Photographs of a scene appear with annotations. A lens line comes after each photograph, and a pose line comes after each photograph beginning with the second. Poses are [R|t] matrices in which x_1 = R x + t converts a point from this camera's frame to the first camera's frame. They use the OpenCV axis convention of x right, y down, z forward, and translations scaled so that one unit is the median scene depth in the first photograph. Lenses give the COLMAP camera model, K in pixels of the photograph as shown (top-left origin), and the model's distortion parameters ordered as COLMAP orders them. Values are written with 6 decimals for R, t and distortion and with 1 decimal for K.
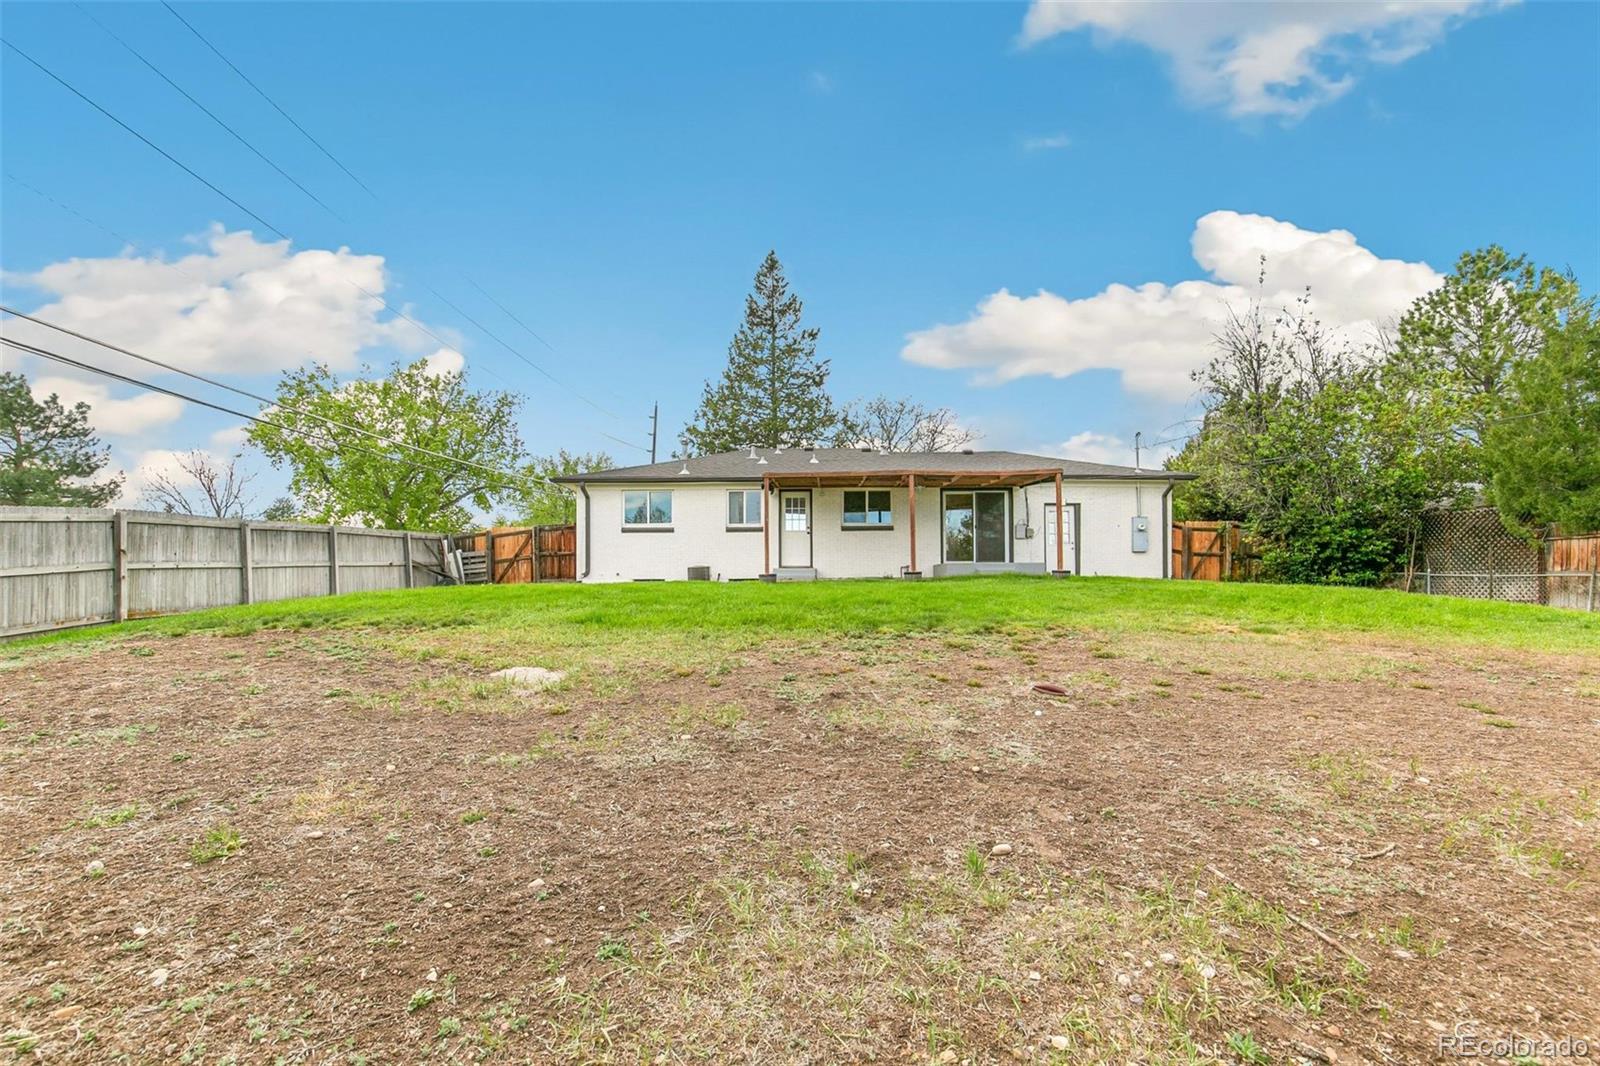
lens RADIAL K [[757.6, 0, 800.0], [0, 757.6, 585.6], [0, 0, 1]] dist [0.004749, 0.000068]
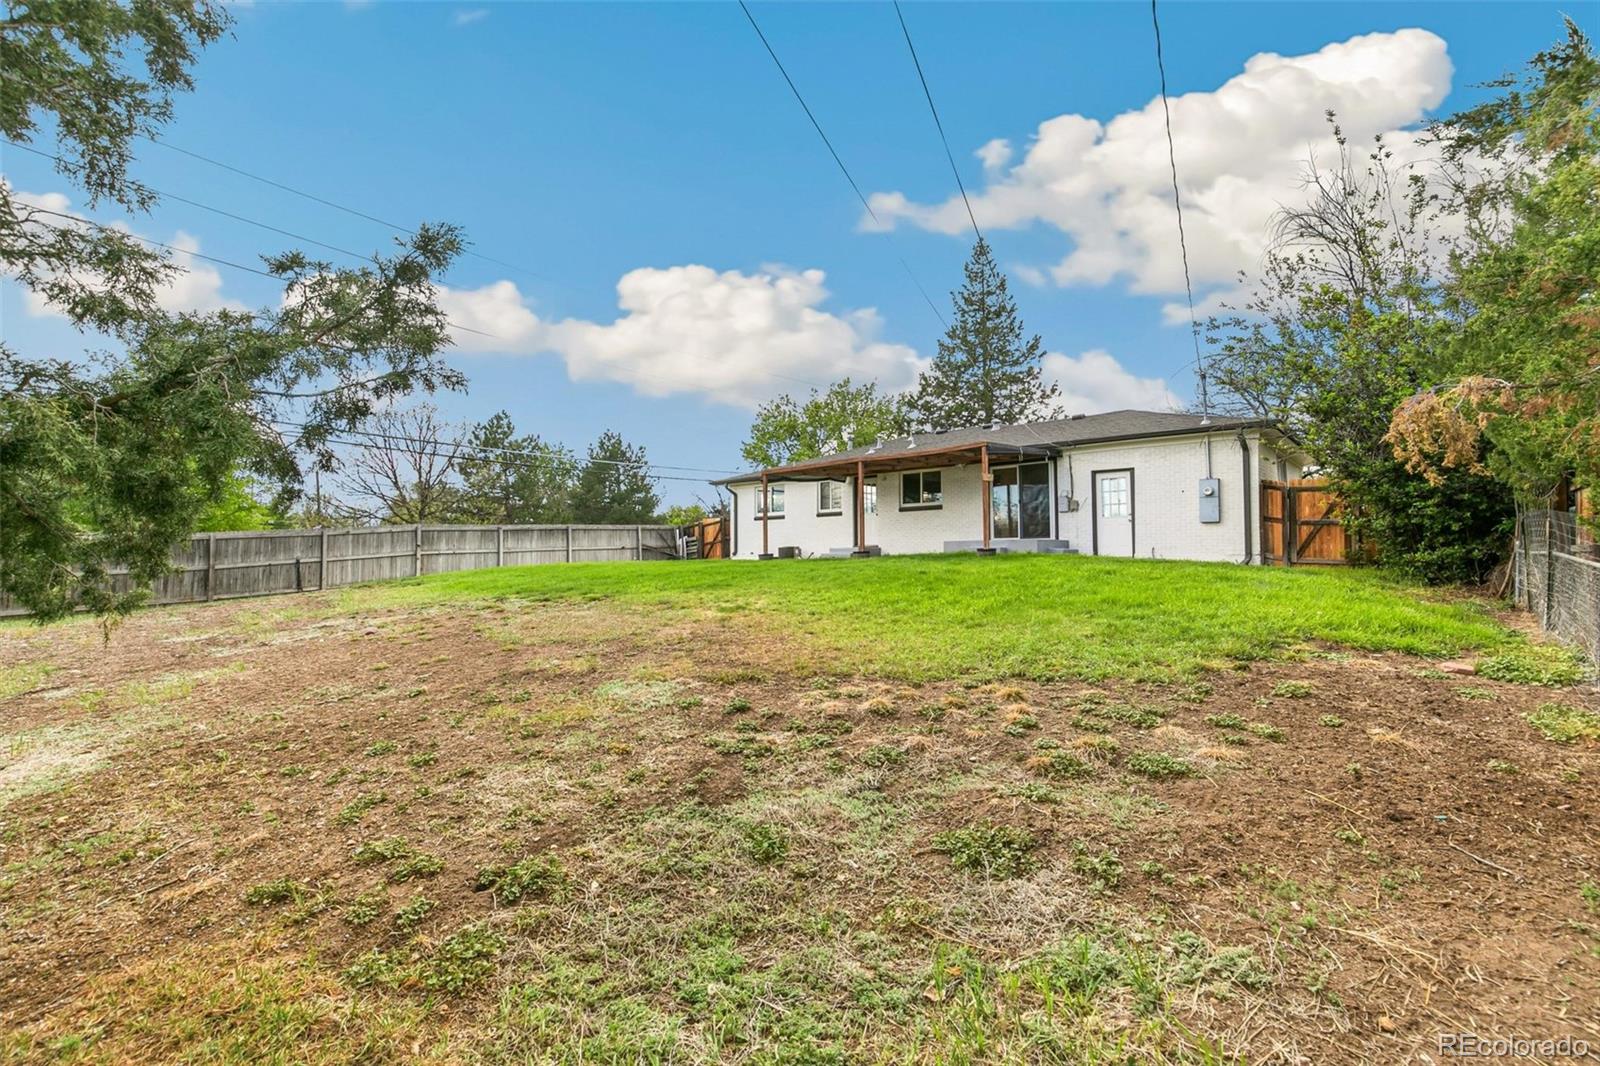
lens RADIAL K [[734.8, 0, 811.3], [0, 734.8, 543.3], [0, 0, 1]] dist [0.007311, -0.000074]
pose [[0.747900, -0.012889, -0.663686, 0.648871], [0.000371, 0.999819, -0.018999, -0.007745], [0.663811, 0.013963, 0.747770, 0.137119]]
